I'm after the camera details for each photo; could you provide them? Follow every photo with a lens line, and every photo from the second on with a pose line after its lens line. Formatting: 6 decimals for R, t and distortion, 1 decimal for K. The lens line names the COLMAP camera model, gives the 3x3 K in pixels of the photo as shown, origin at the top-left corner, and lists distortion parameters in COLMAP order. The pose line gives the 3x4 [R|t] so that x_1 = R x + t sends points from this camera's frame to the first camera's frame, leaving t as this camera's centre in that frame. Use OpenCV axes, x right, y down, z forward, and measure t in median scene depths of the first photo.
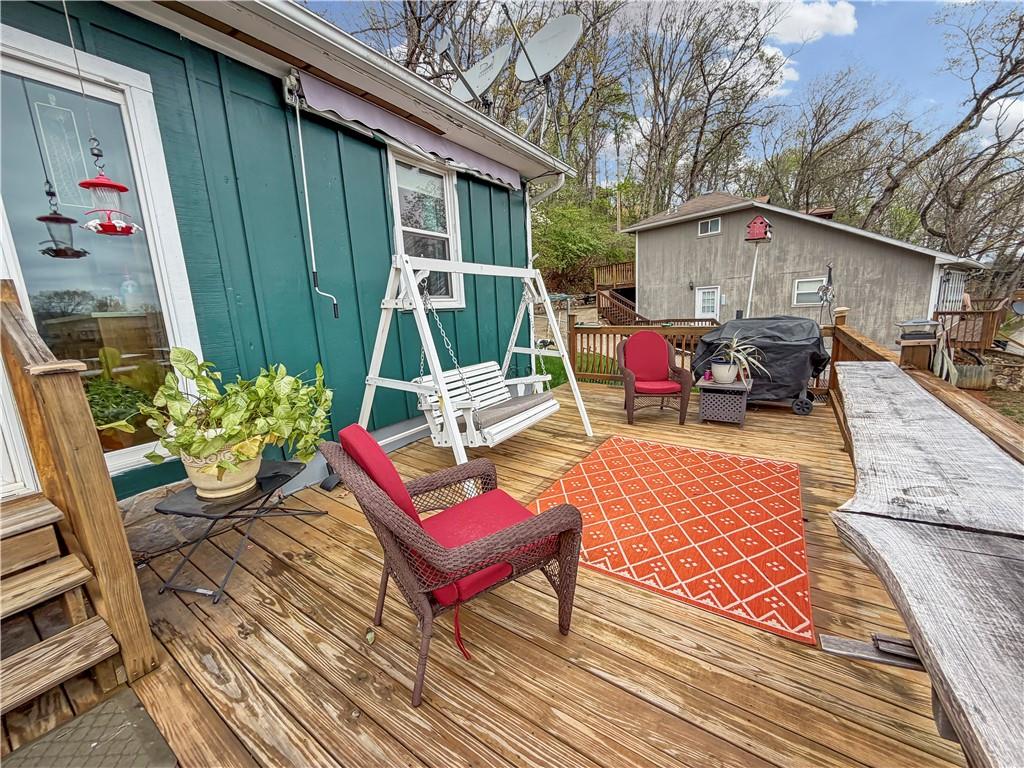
lens RADIAL K [[400.9, 0, 505.5], [0, 400.9, 384.7], [0, 0, 1]] dist [-0.000769, -0.000129]
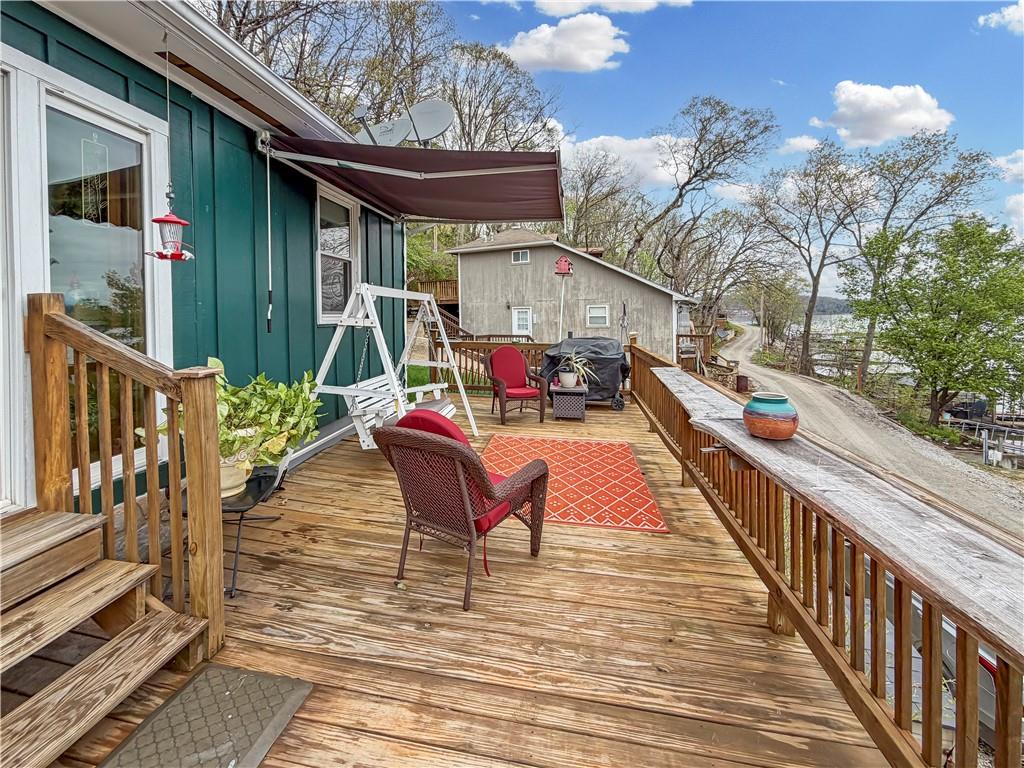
lens RADIAL K [[434.2, 0, 481.5], [0, 434.2, 317.8], [0, 0, 1]] dist [0.000655, 0.000120]
pose [[0.920786, 0.038788, 0.388136, -0.278298], [0.036357, 0.982178, -0.184402, 0.024489], [-0.388371, 0.183906, 0.902965, -0.205116]]
